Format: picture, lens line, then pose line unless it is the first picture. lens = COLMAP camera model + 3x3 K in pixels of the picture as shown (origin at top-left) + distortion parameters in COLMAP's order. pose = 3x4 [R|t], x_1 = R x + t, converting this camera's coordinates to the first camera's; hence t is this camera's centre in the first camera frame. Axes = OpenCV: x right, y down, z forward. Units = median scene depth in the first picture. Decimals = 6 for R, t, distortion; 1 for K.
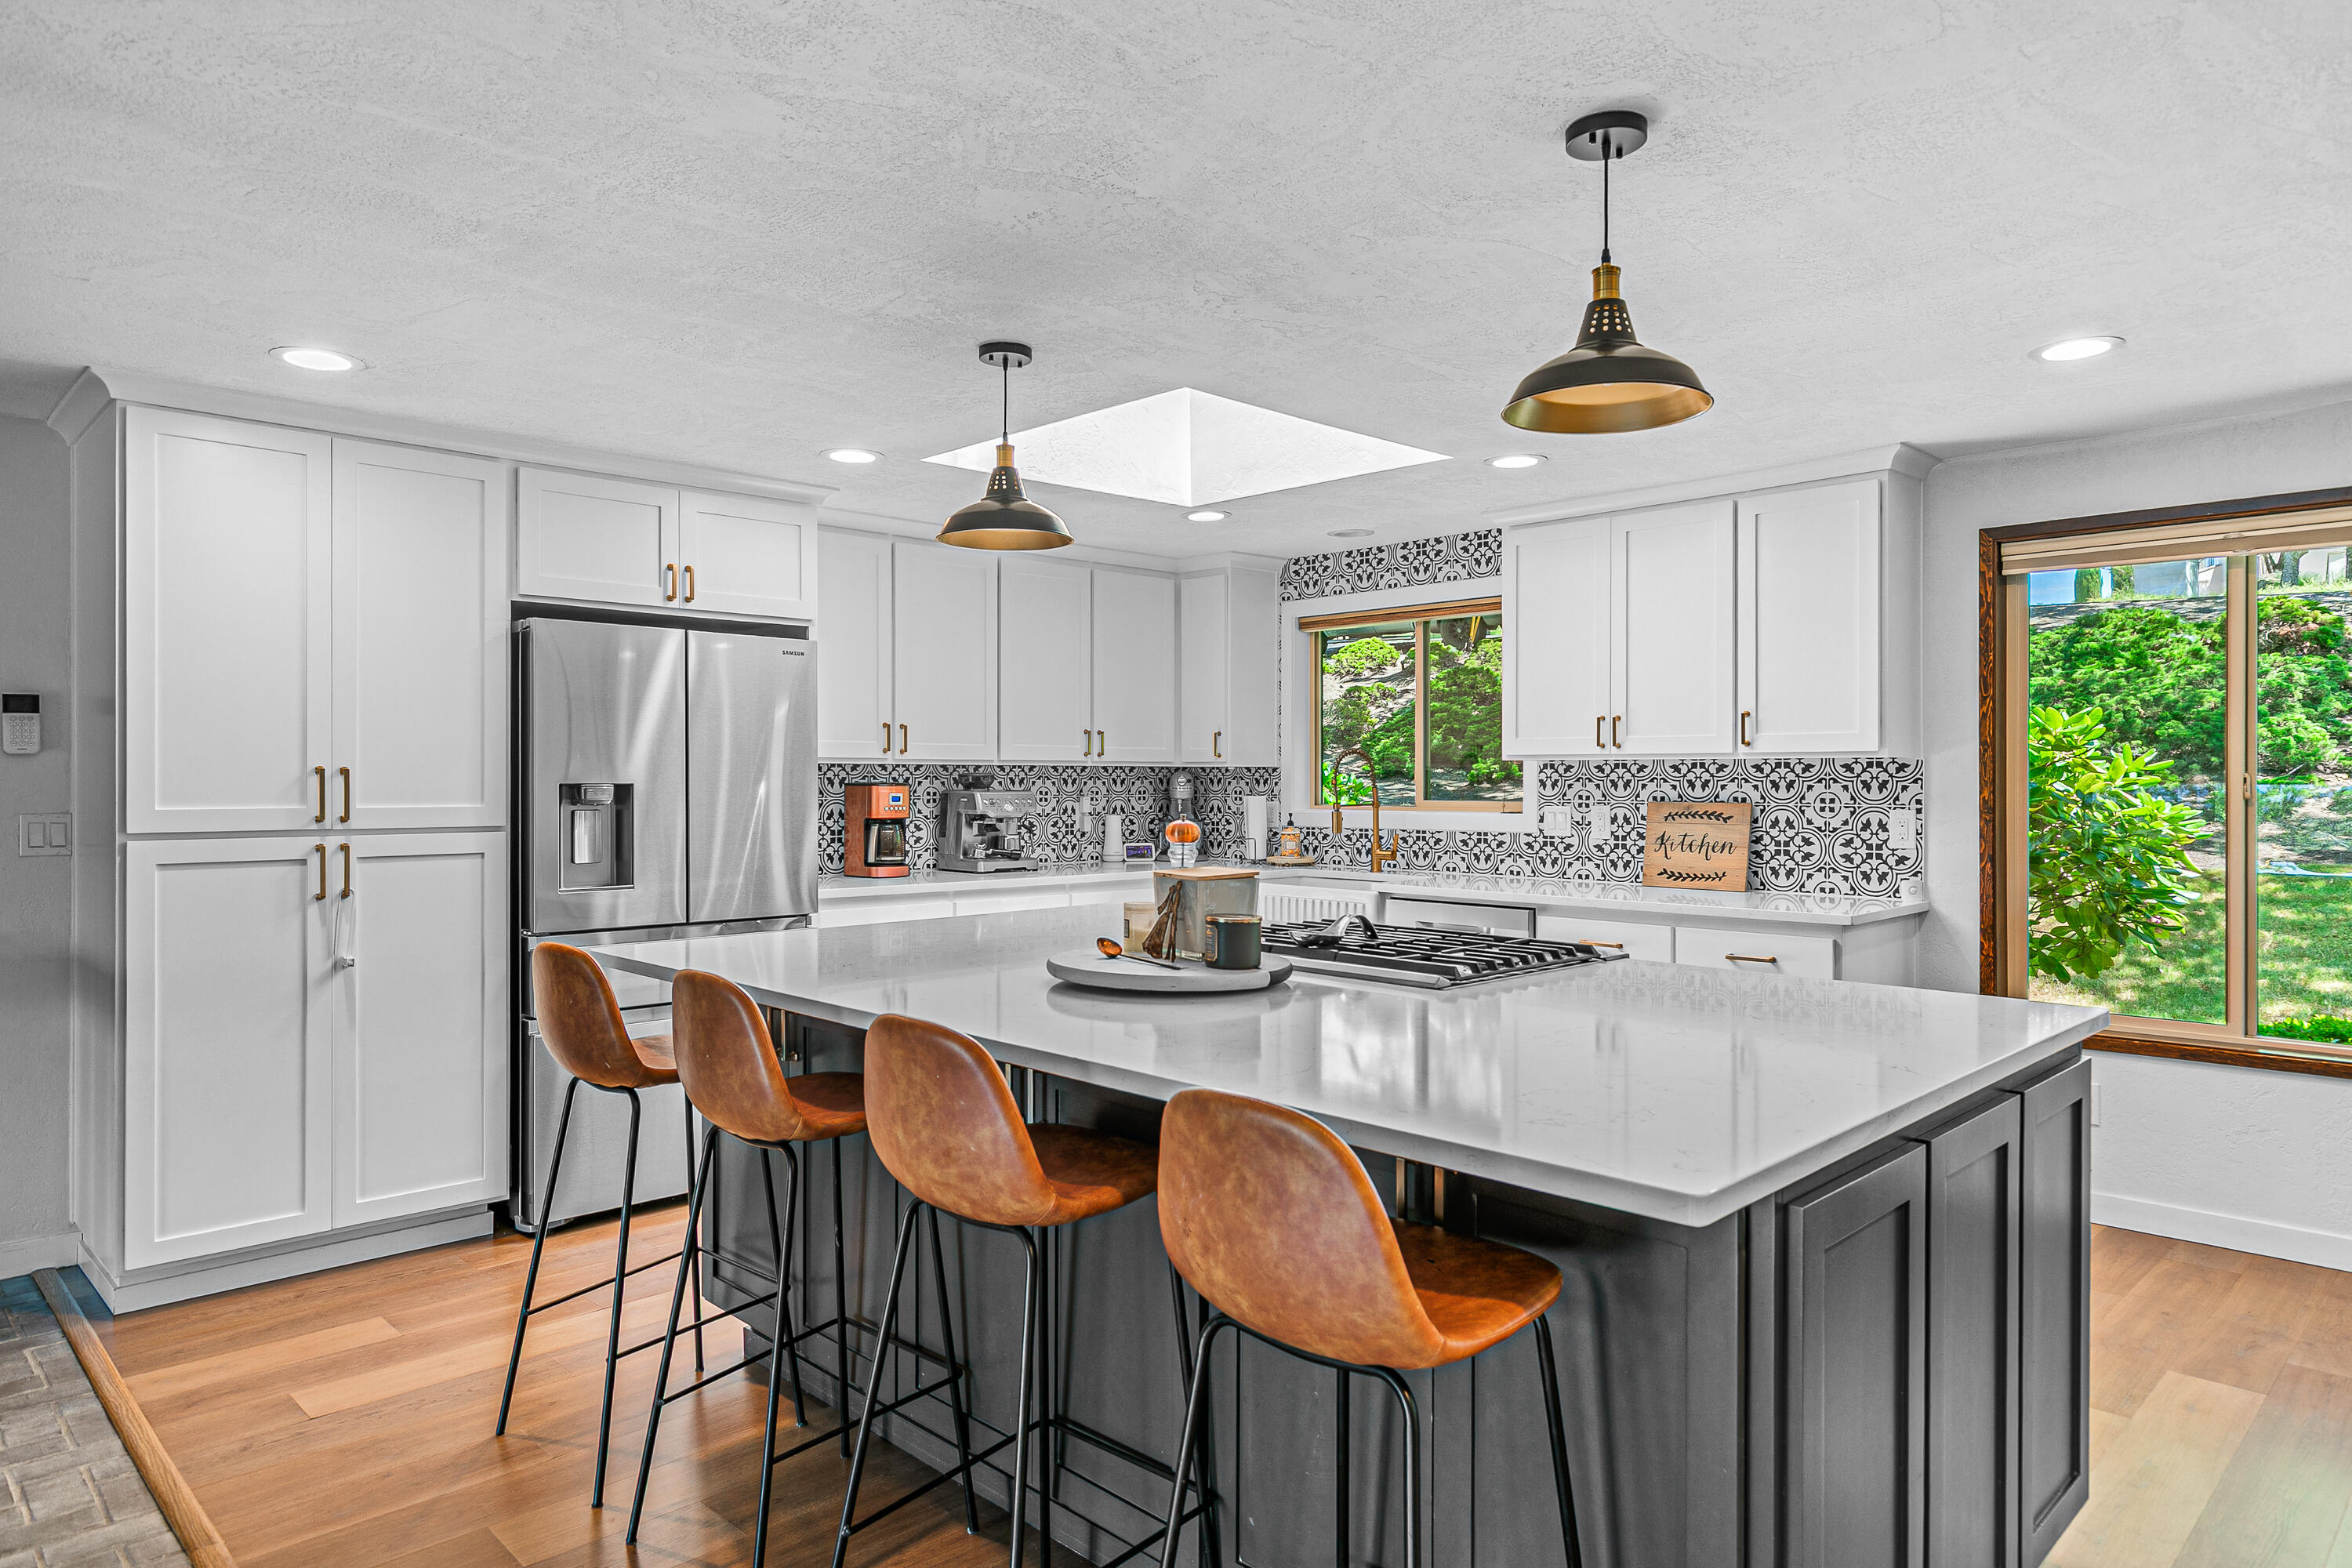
lens RADIAL K [[1411.3, 0, 1185.4], [0, 1411.3, 776.8], [0, 0, 1]] dist [0.001918, 0.002567]
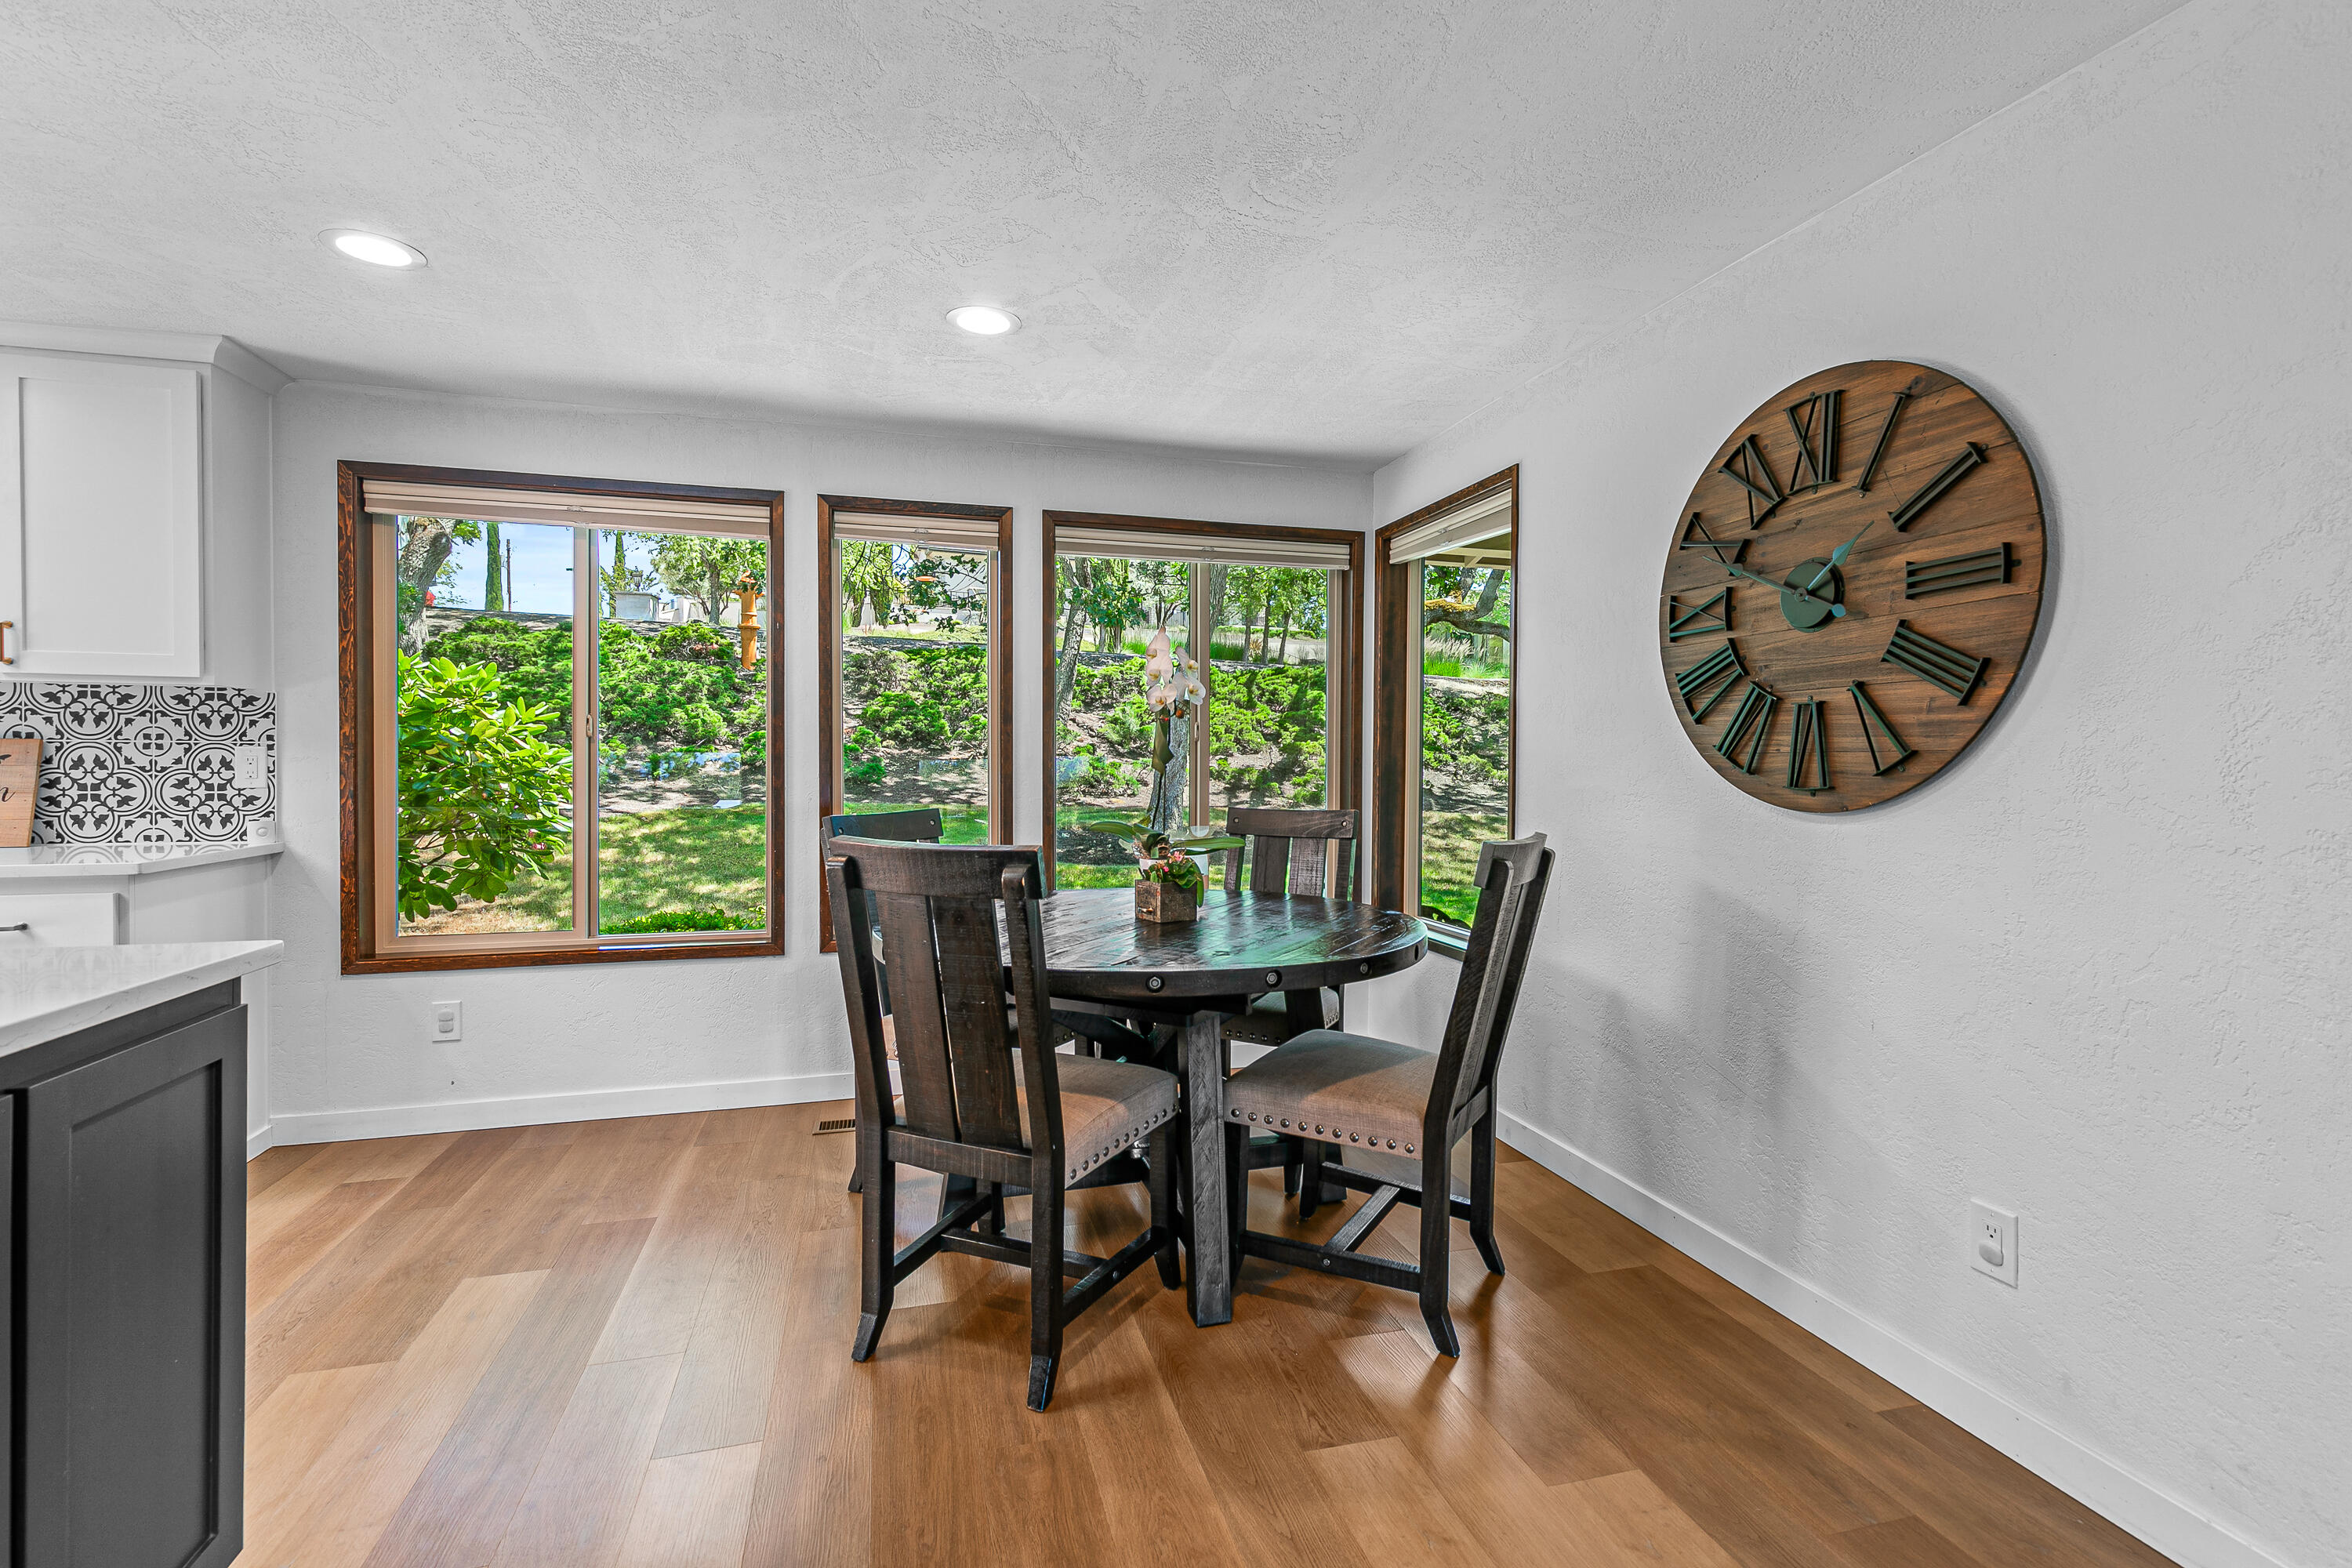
lens RADIAL K [[1066.3, 0, 1184.4], [0, 1066.3, 777.1], [0, 0, 1]] dist [0.005946, 0.000828]
pose [[0.482027, -0.009738, 0.876102, 0.190619], [-0.007135, 0.999861, 0.015039, 0.029569], [-0.876127, -0.013500, 0.481891, 0.123488]]
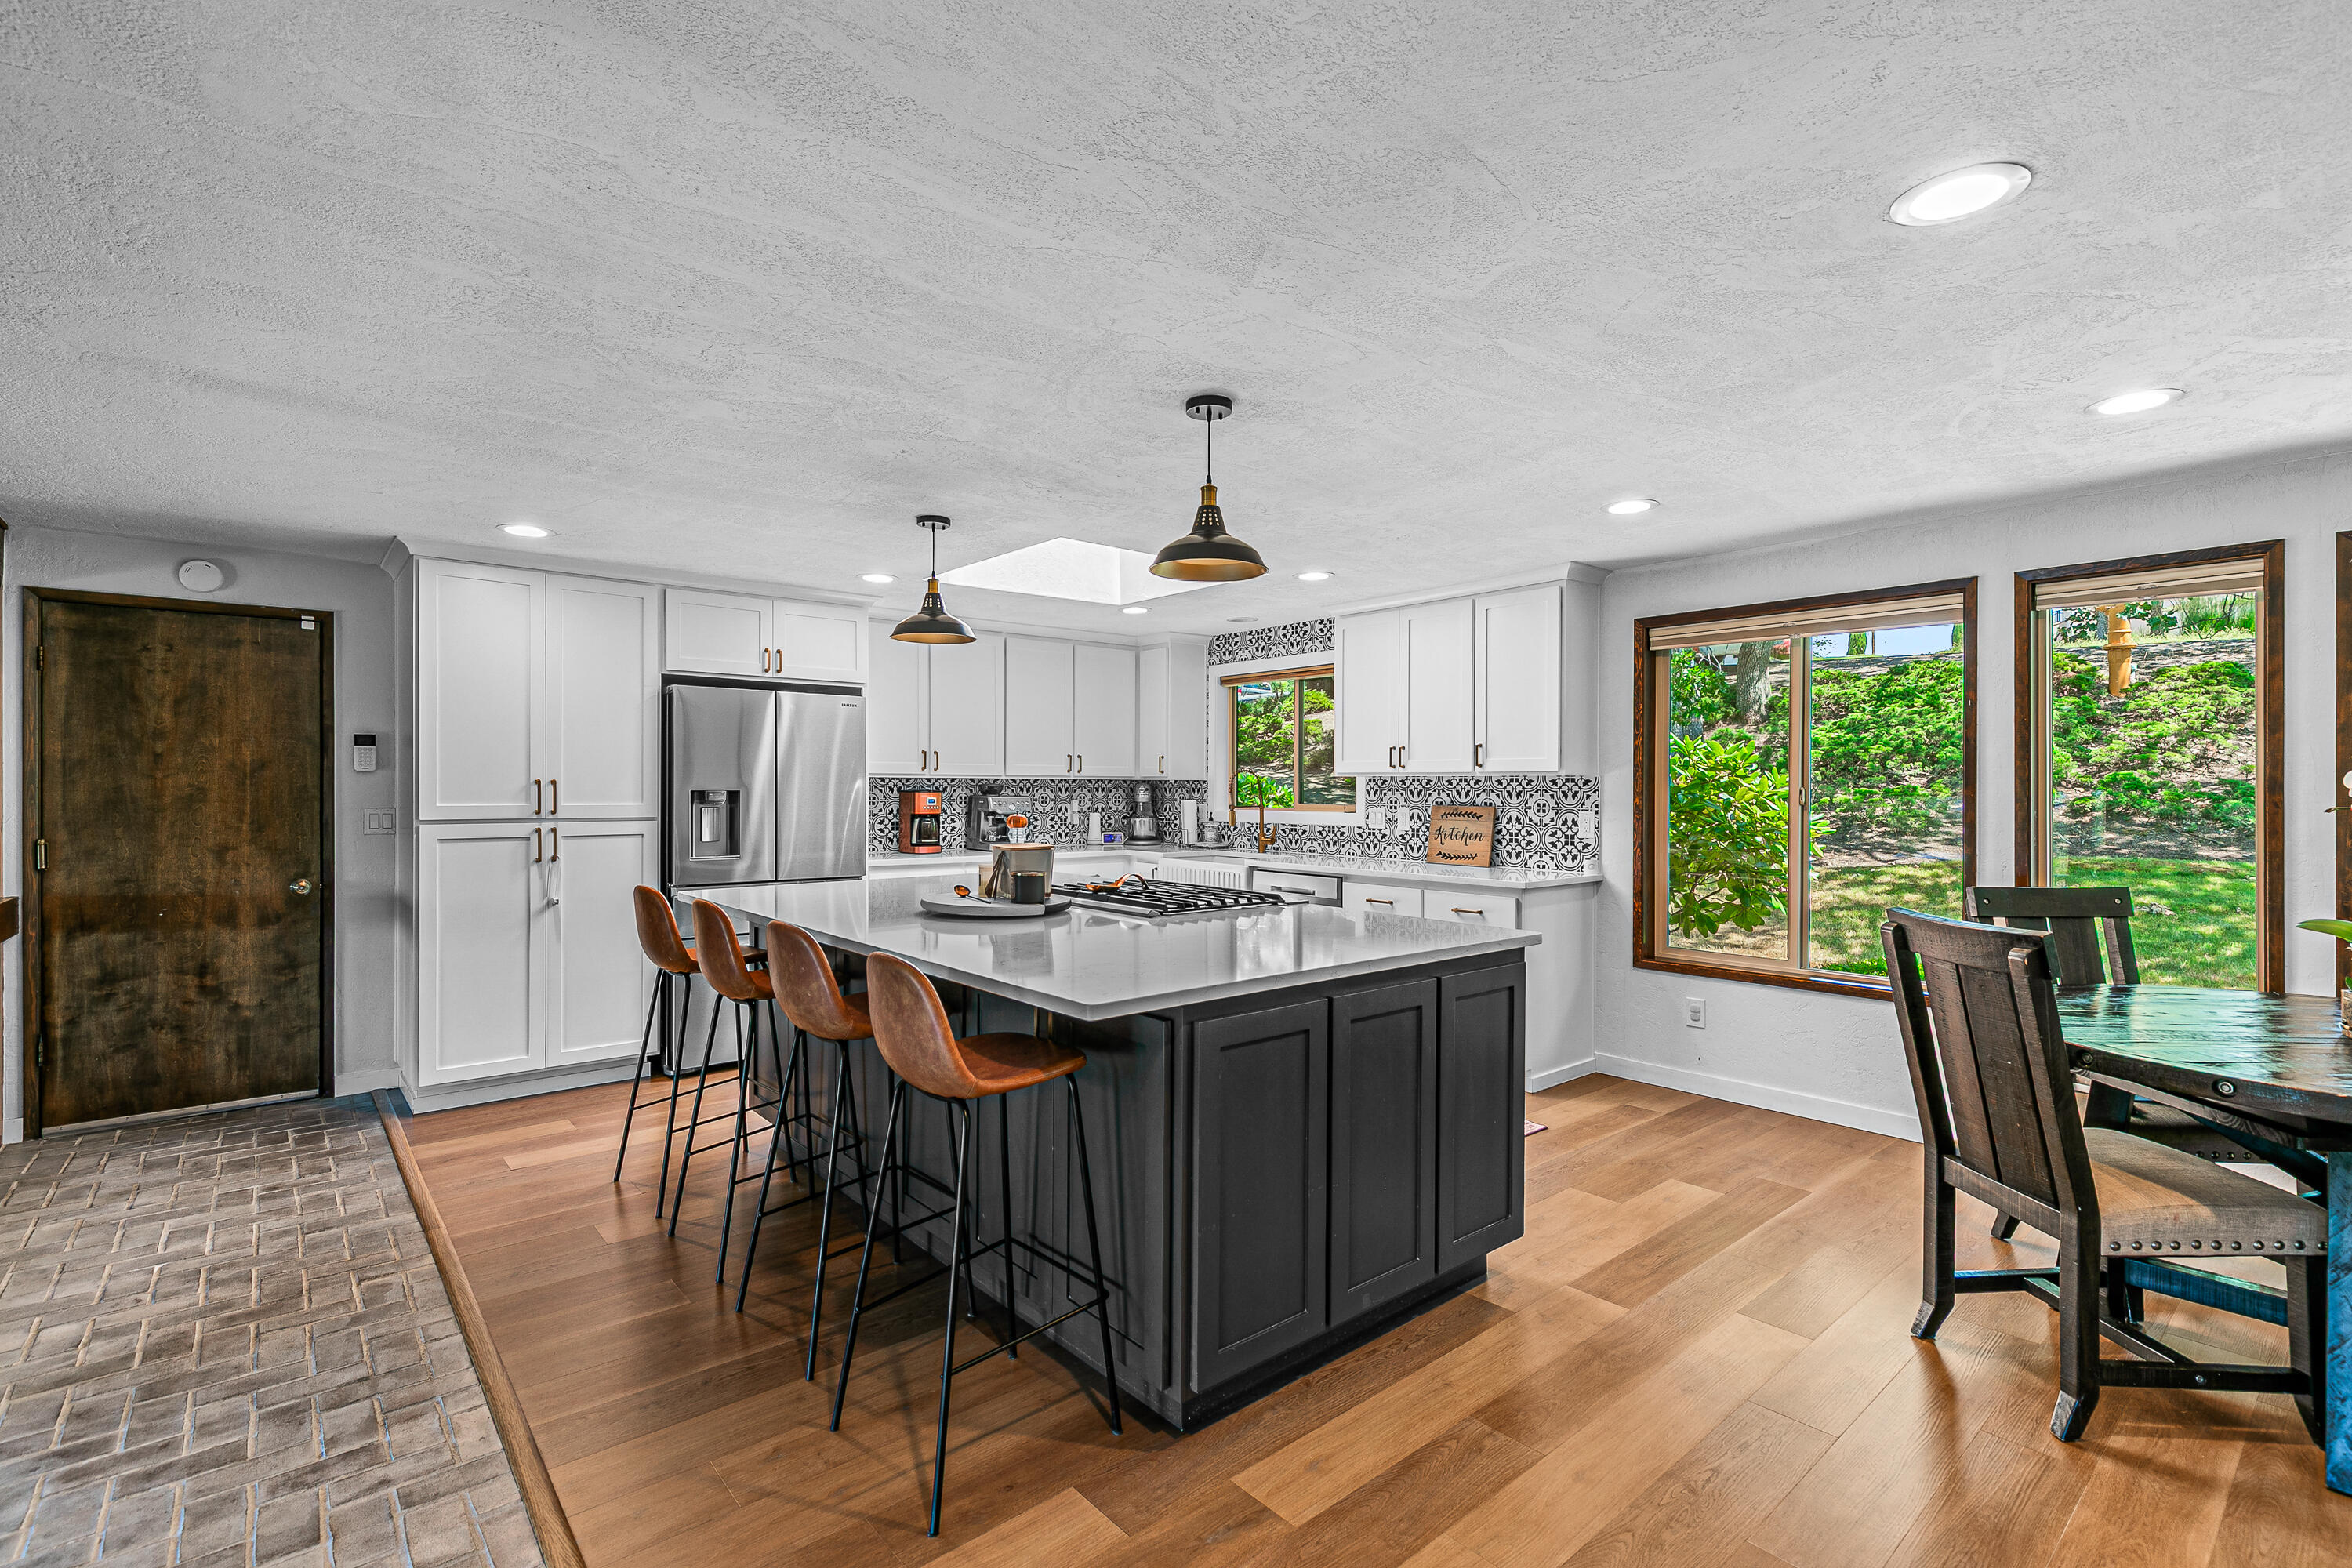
lens RADIAL K [[1066.3, 0, 1178.5], [0, 1066.3, 789.1], [0, 0, 1]] dist [0.005946, 0.000828]
pose [[0.997055, 0.003676, -0.076606, 0.176899], [-0.003468, 0.999990, 0.002847, -0.001432], [0.076616, -0.002573, 0.997057, -0.133635]]
